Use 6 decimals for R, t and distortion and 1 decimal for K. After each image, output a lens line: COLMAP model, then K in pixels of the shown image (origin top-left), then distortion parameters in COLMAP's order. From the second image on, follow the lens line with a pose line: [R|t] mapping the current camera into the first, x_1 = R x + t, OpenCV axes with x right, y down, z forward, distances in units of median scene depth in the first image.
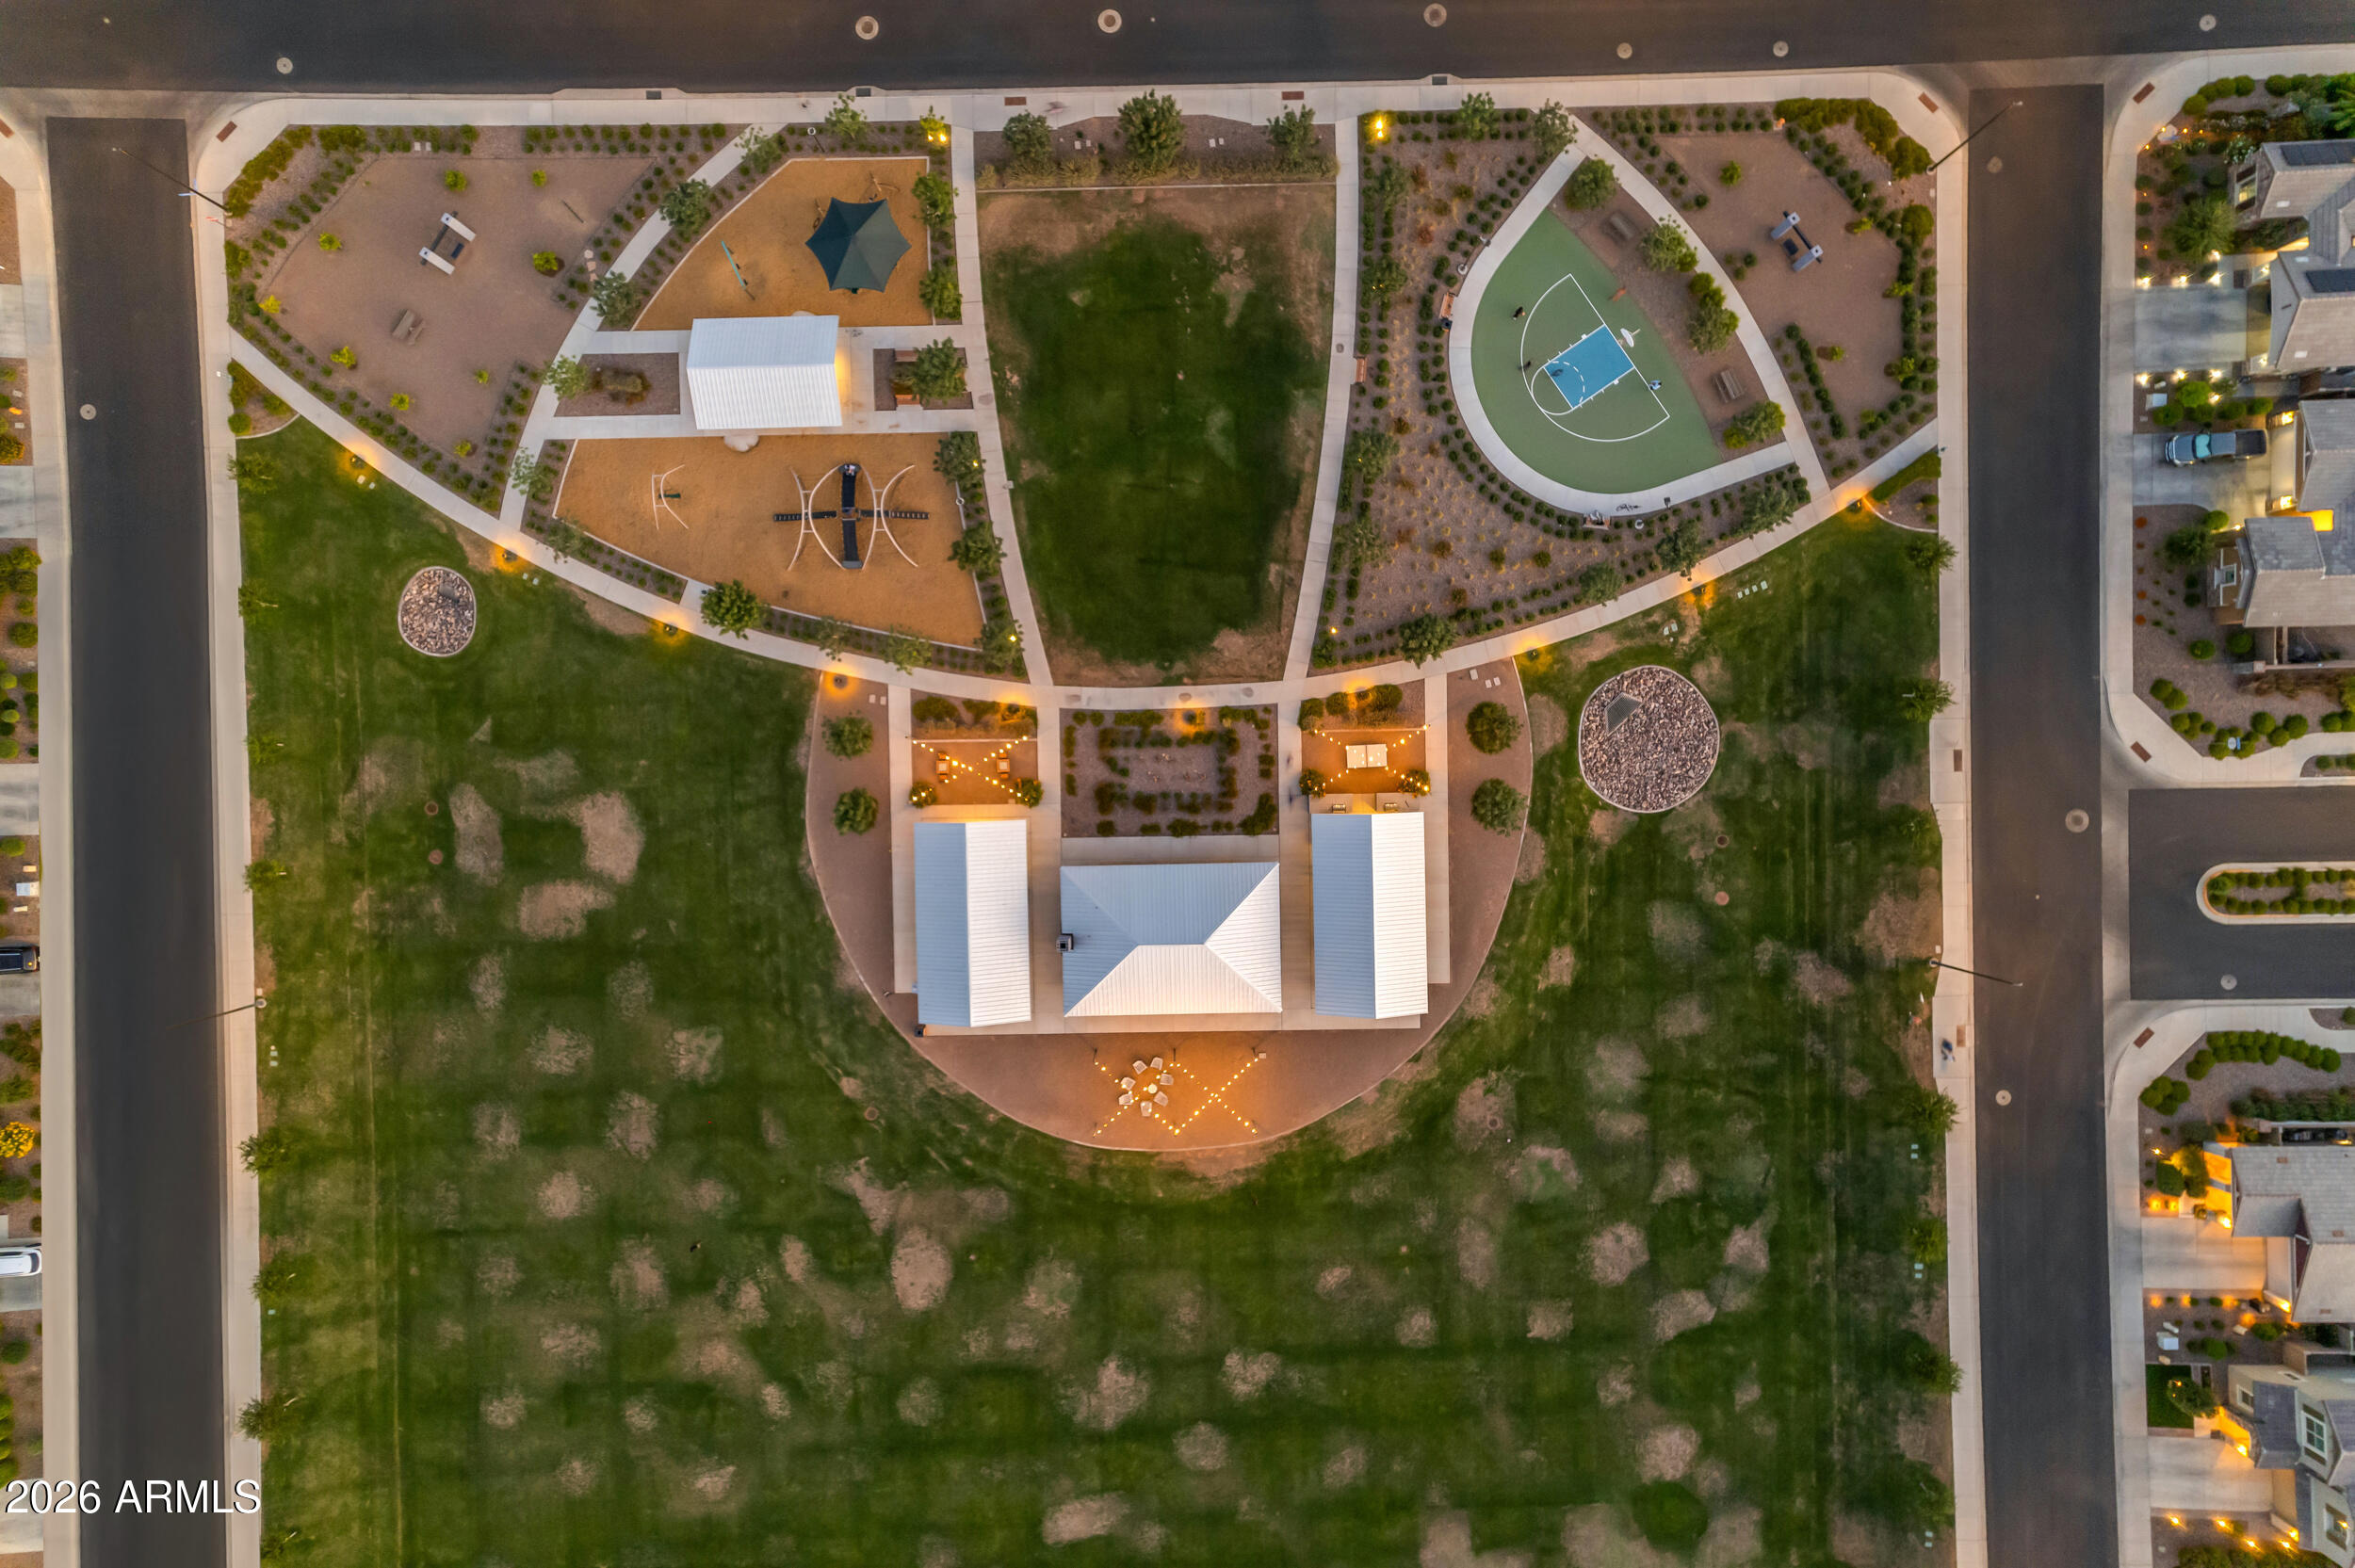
lens RADIAL K [[1481.7, 0, 1180.4], [0, 1481.7, 788.2], [0, 0, 1]] dist [0.007329, 0.029837]
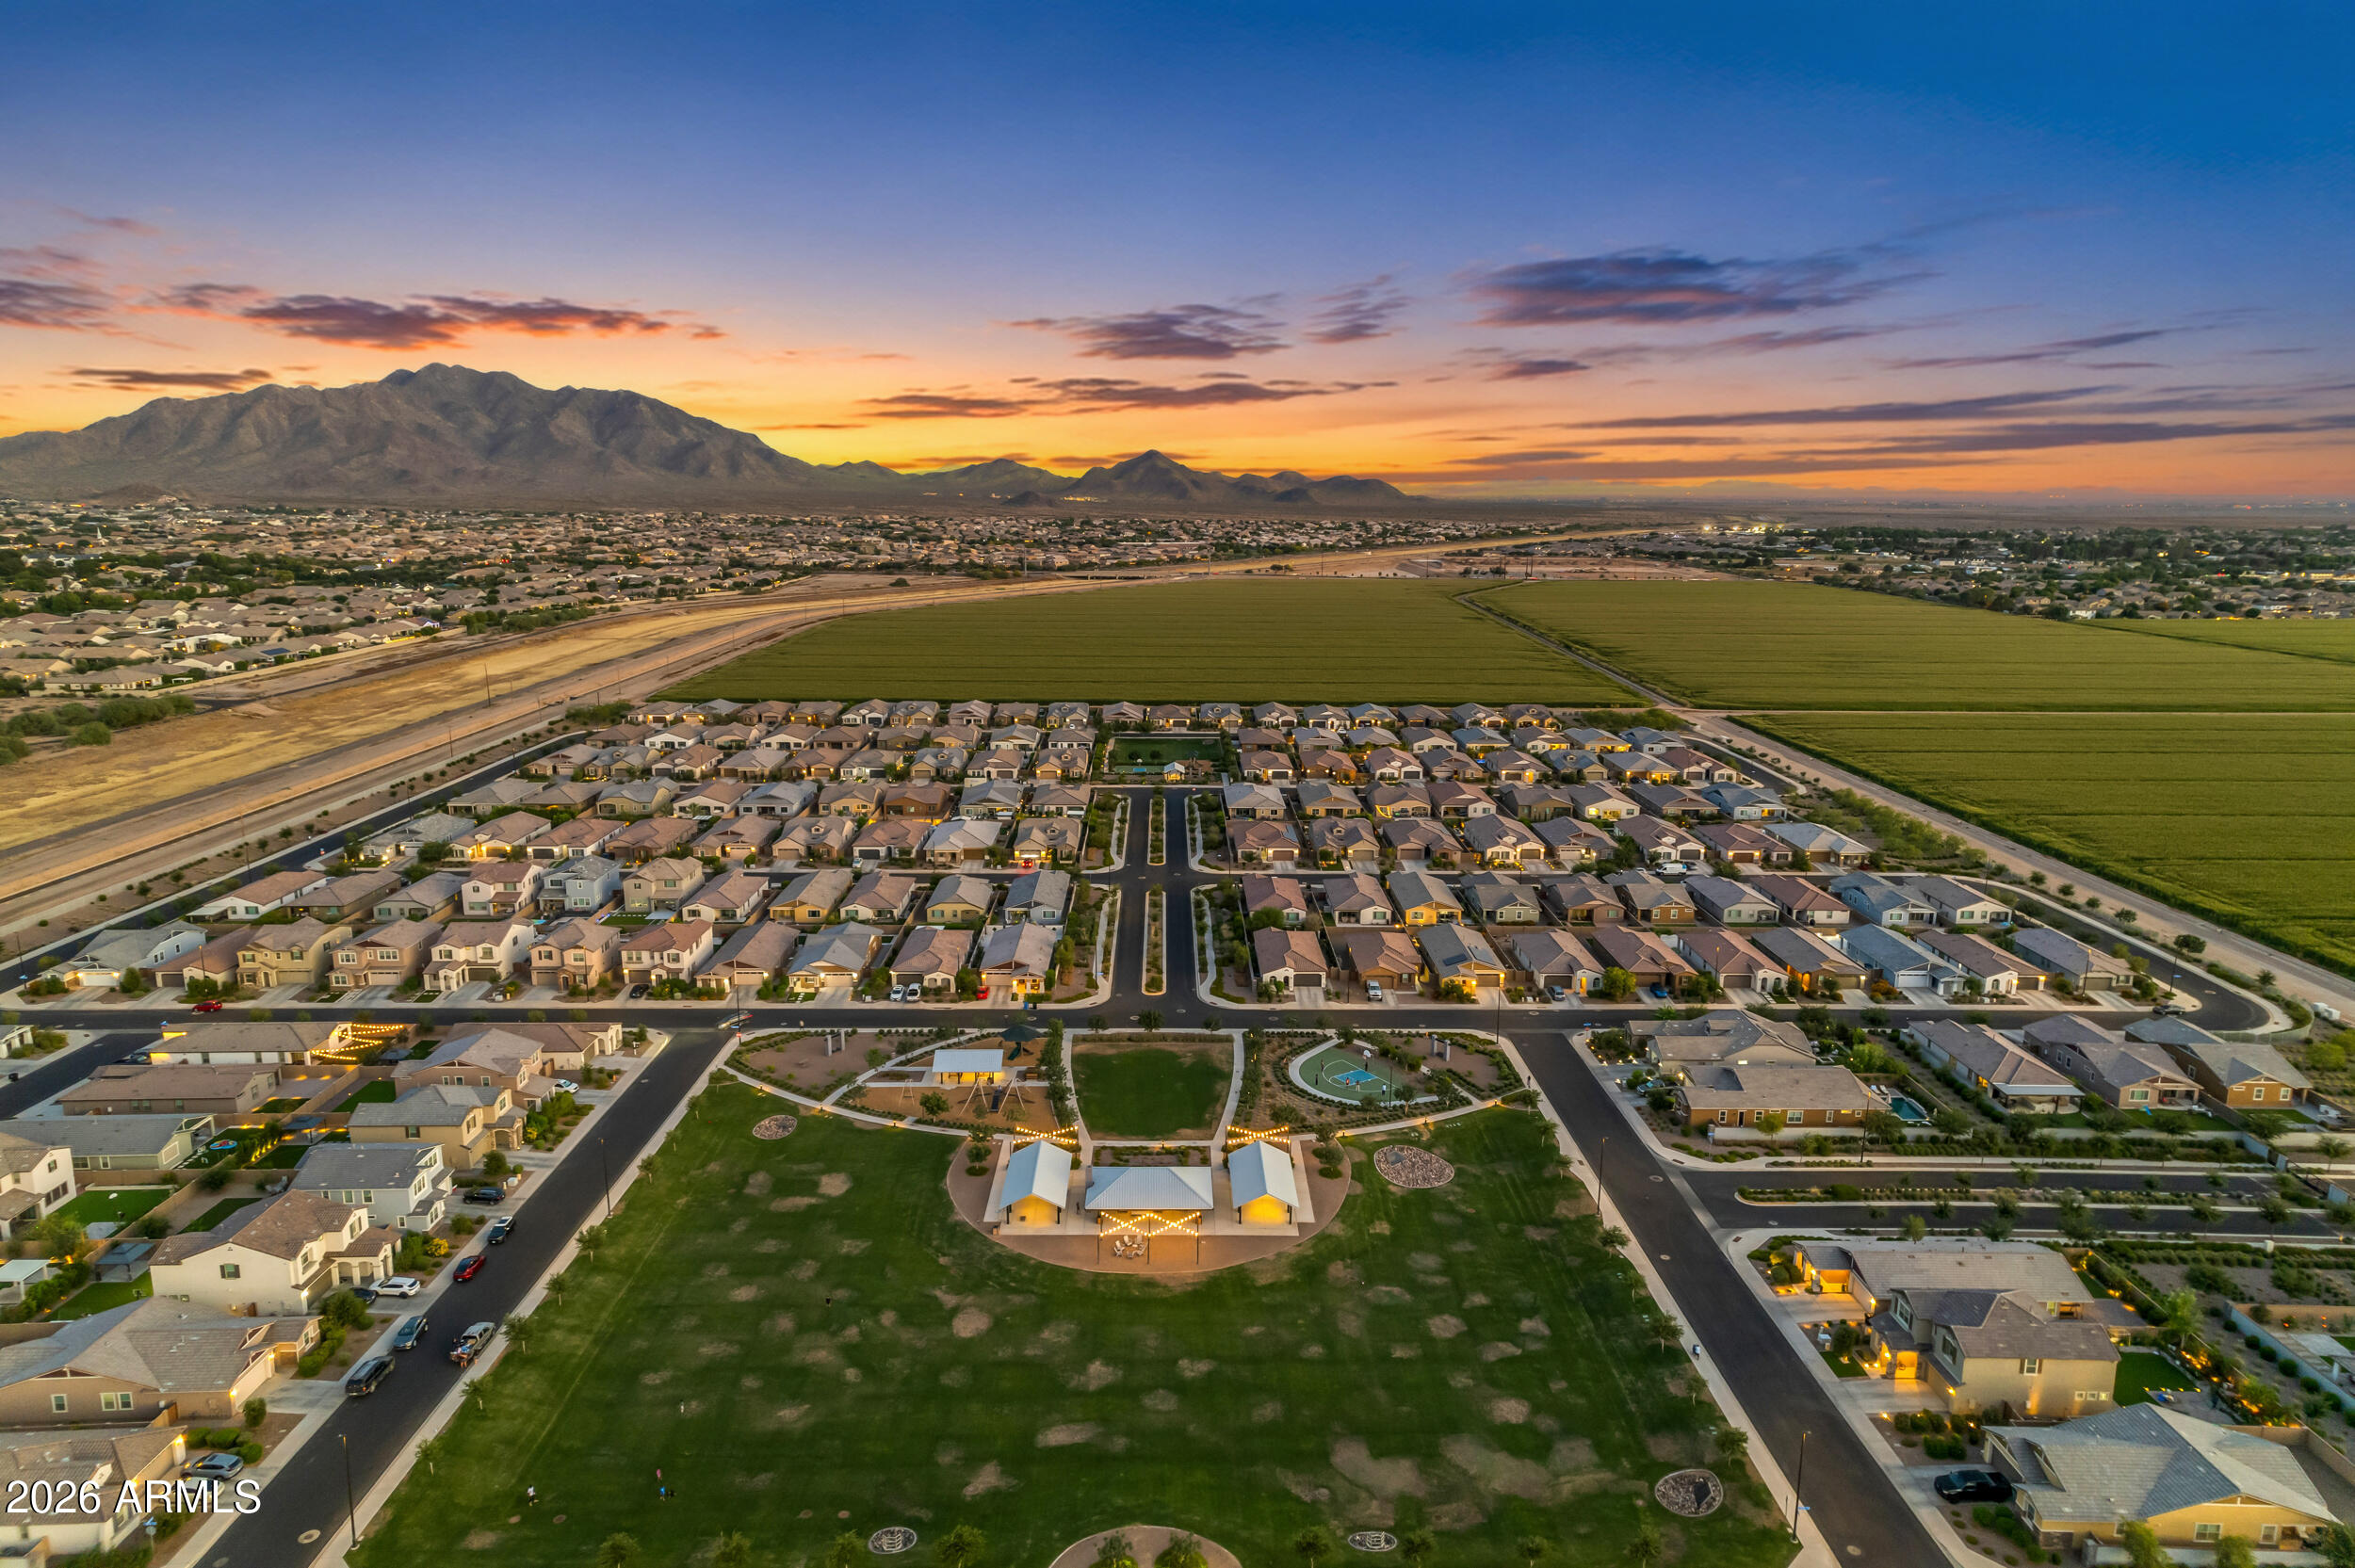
lens RADIAL K [[1481.7, 0, 1180.4], [0, 1481.7, 788.2], [0, 0, 1]] dist [0.007329, 0.029837]
pose [[0.999937, 0.006164, -0.009433, 0.042255], [-0.010374, 0.176887, -0.984176, 1.675709], [-0.004398, 0.984212, 0.176940, 0.218322]]
